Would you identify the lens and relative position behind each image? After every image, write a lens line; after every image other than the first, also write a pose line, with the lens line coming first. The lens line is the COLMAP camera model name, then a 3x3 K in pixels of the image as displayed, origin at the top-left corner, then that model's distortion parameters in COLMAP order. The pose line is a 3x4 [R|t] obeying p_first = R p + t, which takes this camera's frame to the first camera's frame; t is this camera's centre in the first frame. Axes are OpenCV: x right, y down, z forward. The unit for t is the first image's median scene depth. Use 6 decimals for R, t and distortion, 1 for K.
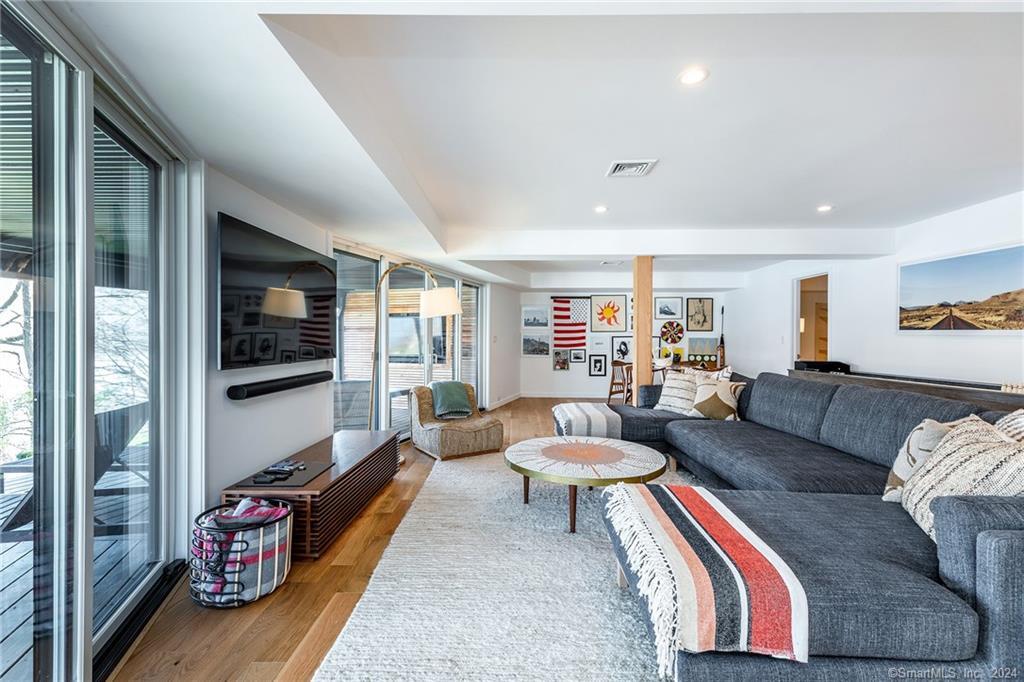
lens RADIAL K [[459.4, 0, 522.2], [0, 459.4, 337.9], [0, 0, 1]] dist [0.020124, -0.005816]
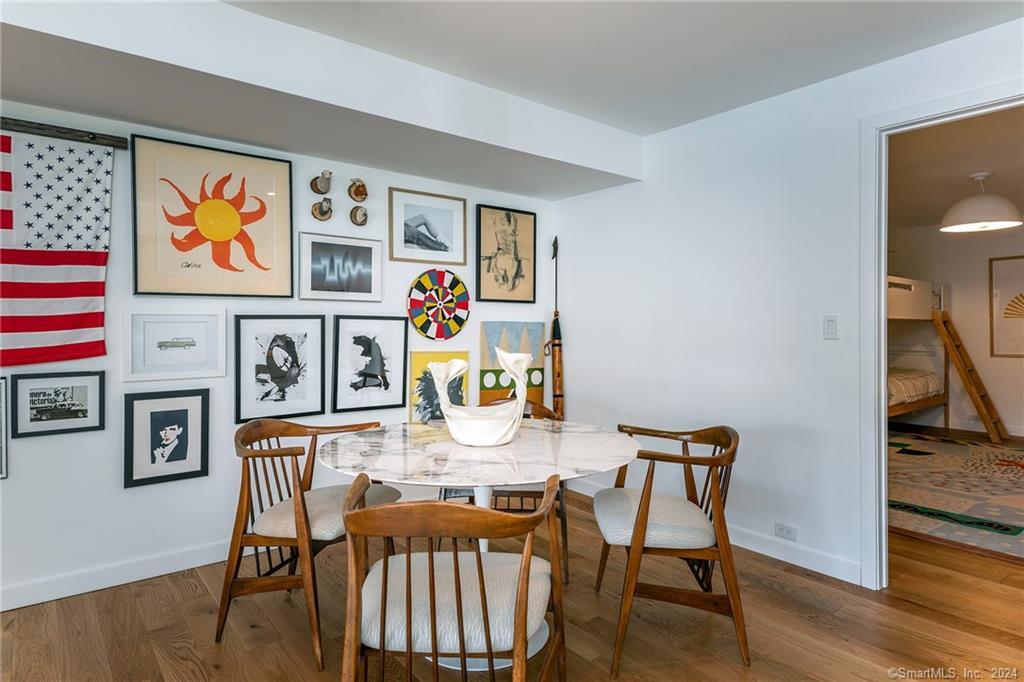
lens RADIAL K [[571.0, 0, 513.8], [0, 571.0, 325.1], [0, 0, 1]] dist [0.027140, -0.003532]
pose [[0.788127, -0.000631, 0.615512, 0.121799], [0.002553, 0.999994, -0.002244, 0.003482], [-0.615507, 0.003340, 0.788124, 0.657498]]
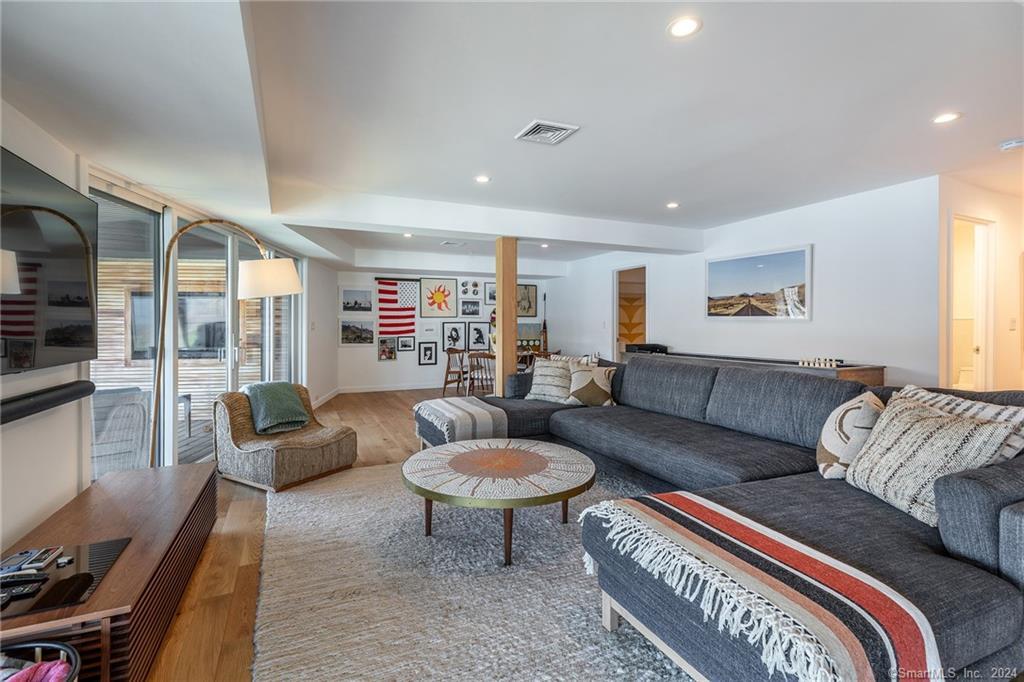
lens RADIAL K [[459.4, 0, 516.5], [0, 459.4, 322.4], [0, 0, 1]] dist [0.020124, -0.005816]
pose [[0.904010, -0.003802, 0.427493, -0.071405], [0.004719, 0.999988, -0.001087, -0.001293], [-0.427484, 0.003000, 0.904018, 0.082031]]
